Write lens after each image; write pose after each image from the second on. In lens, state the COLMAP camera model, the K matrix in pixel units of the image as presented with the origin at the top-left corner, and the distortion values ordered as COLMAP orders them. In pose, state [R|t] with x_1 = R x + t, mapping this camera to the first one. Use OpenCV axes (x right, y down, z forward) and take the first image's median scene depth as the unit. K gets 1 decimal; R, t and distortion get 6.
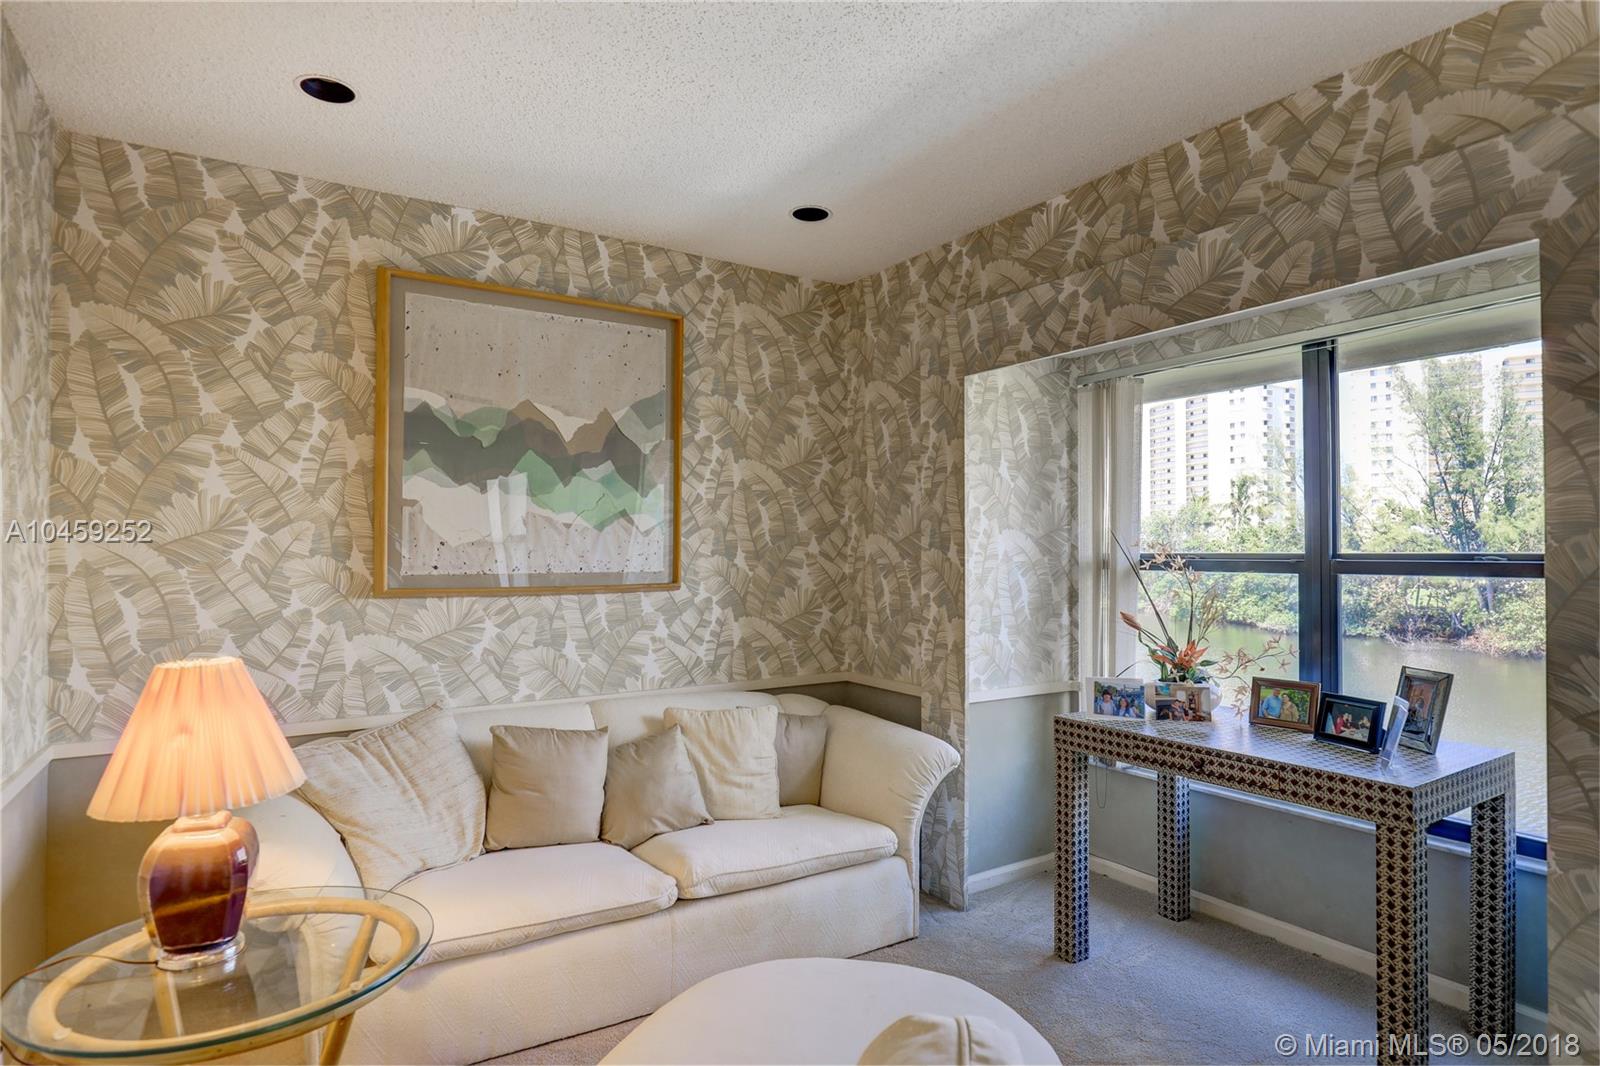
lens RADIAL K [[885.4, 0, 809.1], [0, 885.4, 535.9], [0, 0, 1]] dist [-0.007514, -0.002928]
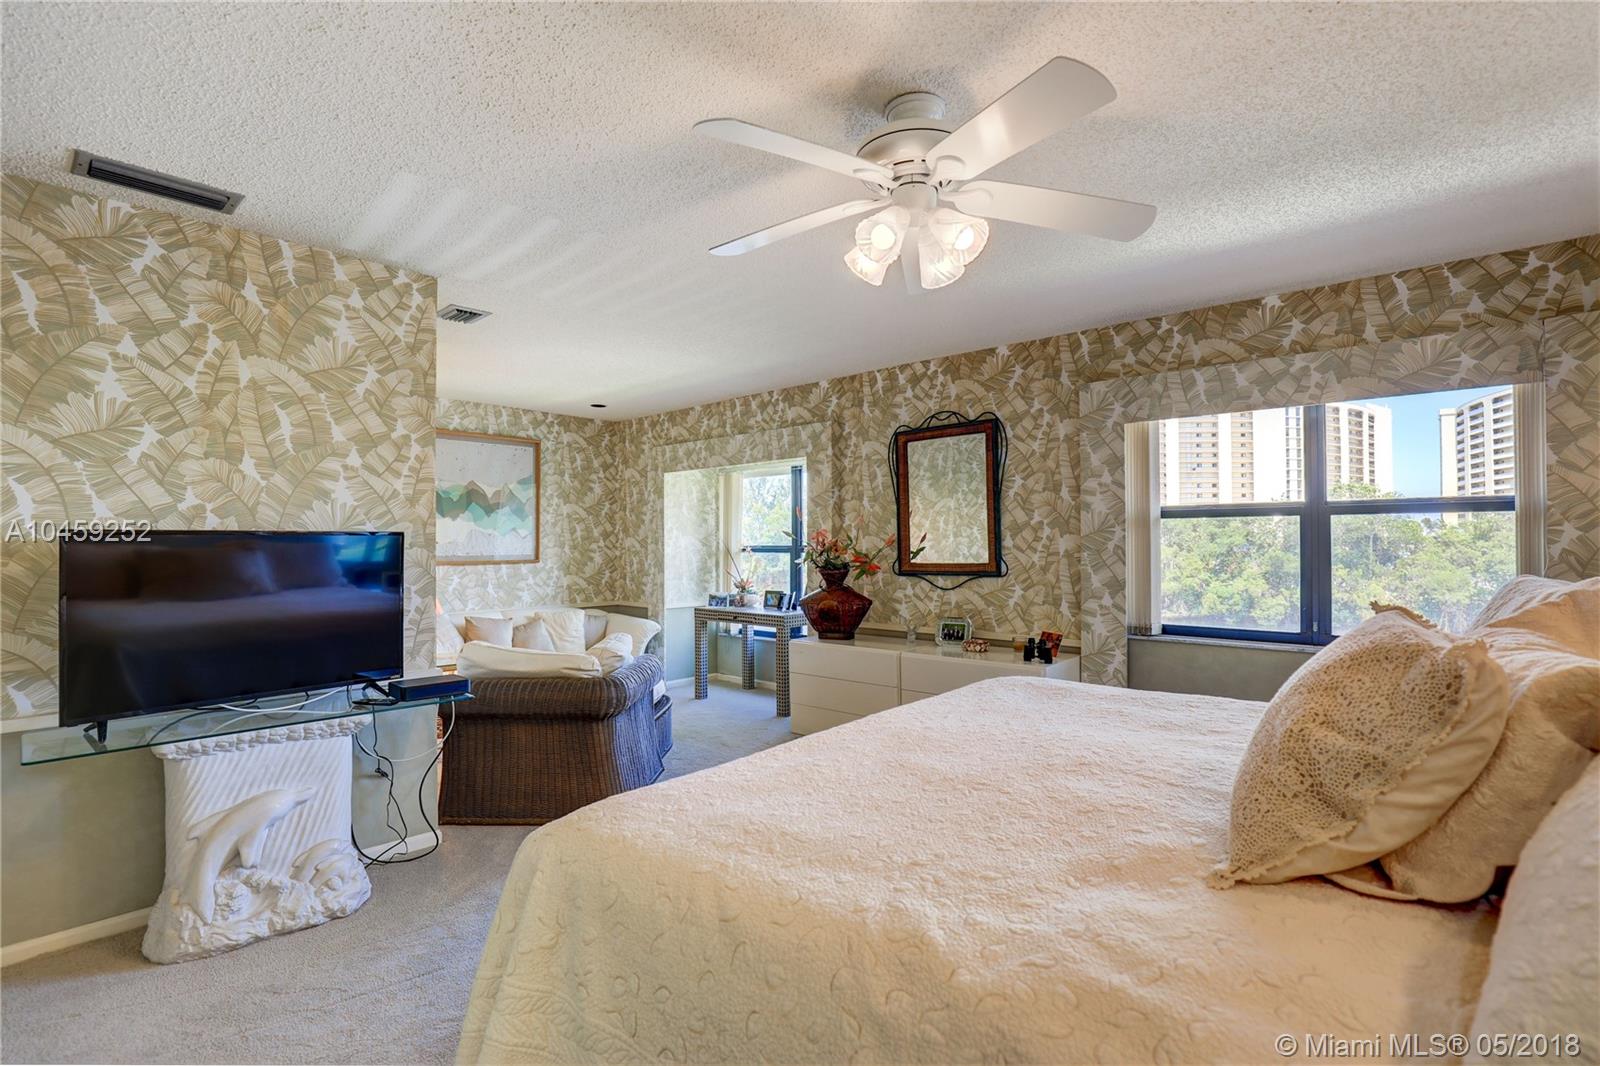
lens RADIAL K [[752.0, 0, 810.1], [0, 752.0, 537.4], [0, 0, 1]] dist [-0.021644, 0.002022]
pose [[0.966747, -0.002097, 0.255725, 0.034010], [0.000198, 0.999972, 0.007449, -0.018214], [-0.255733, -0.007151, 0.966721, -1.071911]]
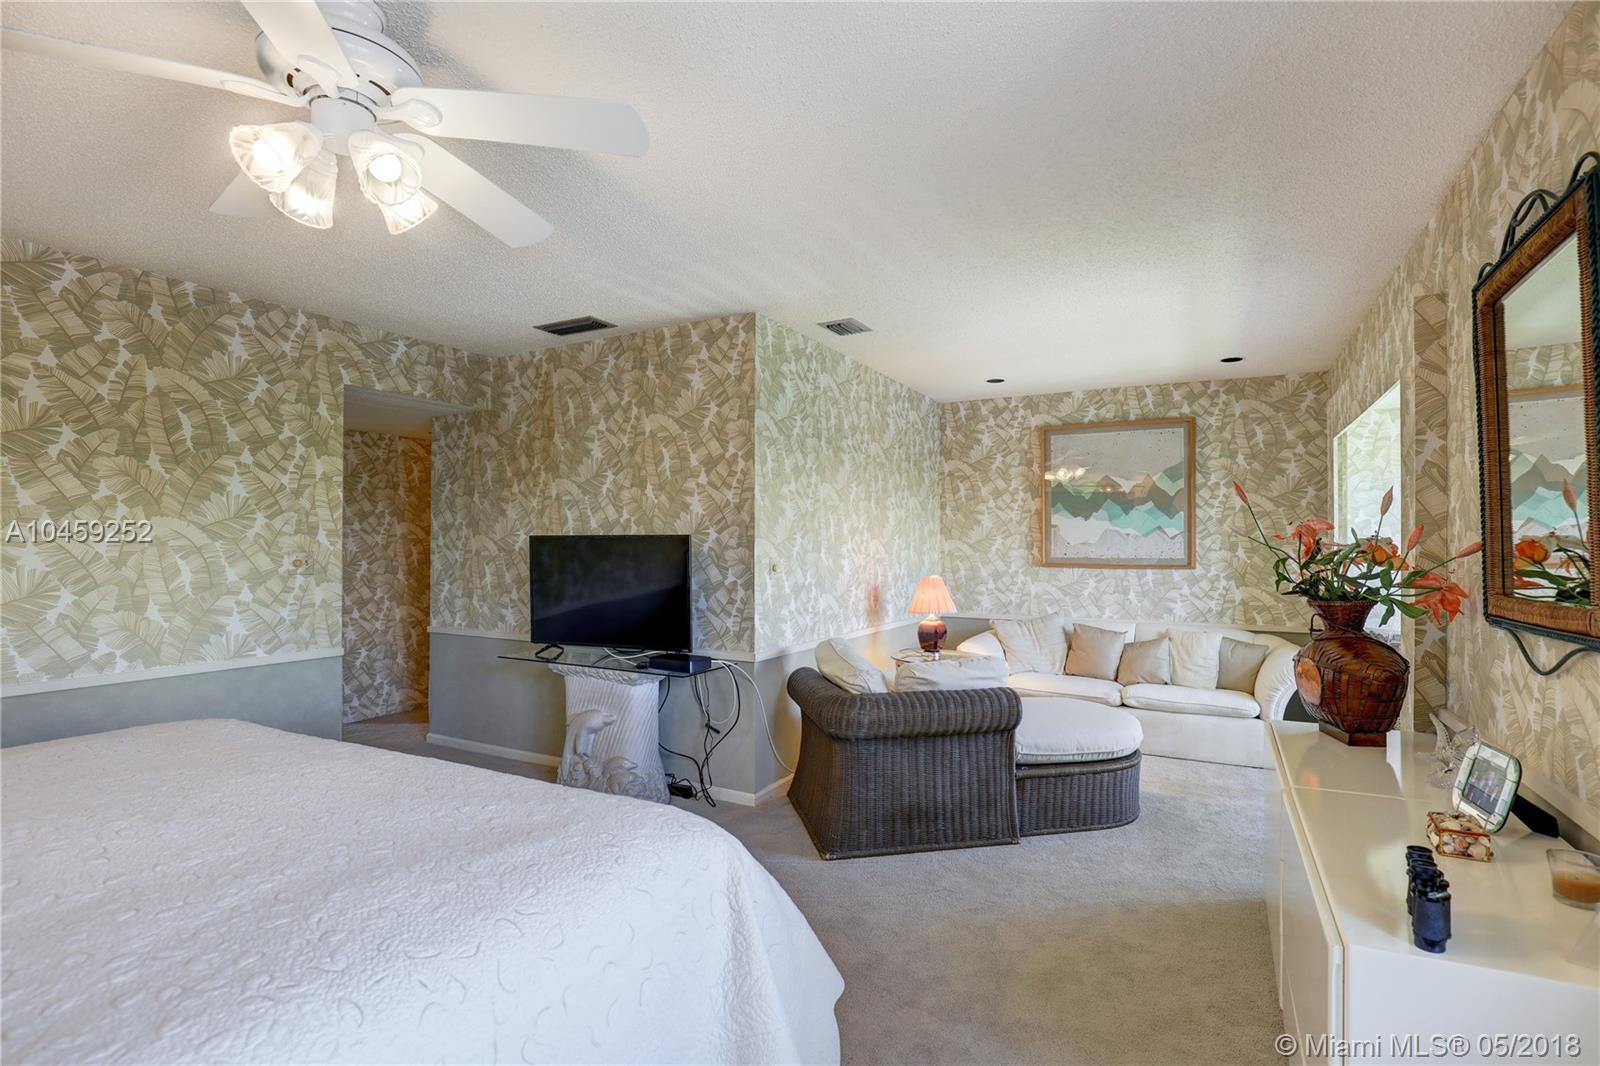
lens RADIAL K [[752.0, 0, 817.2], [0, 752.0, 537.0], [0, 0, 1]] dist [-0.021644, 0.002022]
pose [[0.483650, -0.007930, -0.875226, 0.865382], [0.011583, 0.999929, -0.002659, -0.009786], [0.875185, -0.008852, 0.483707, -0.443151]]
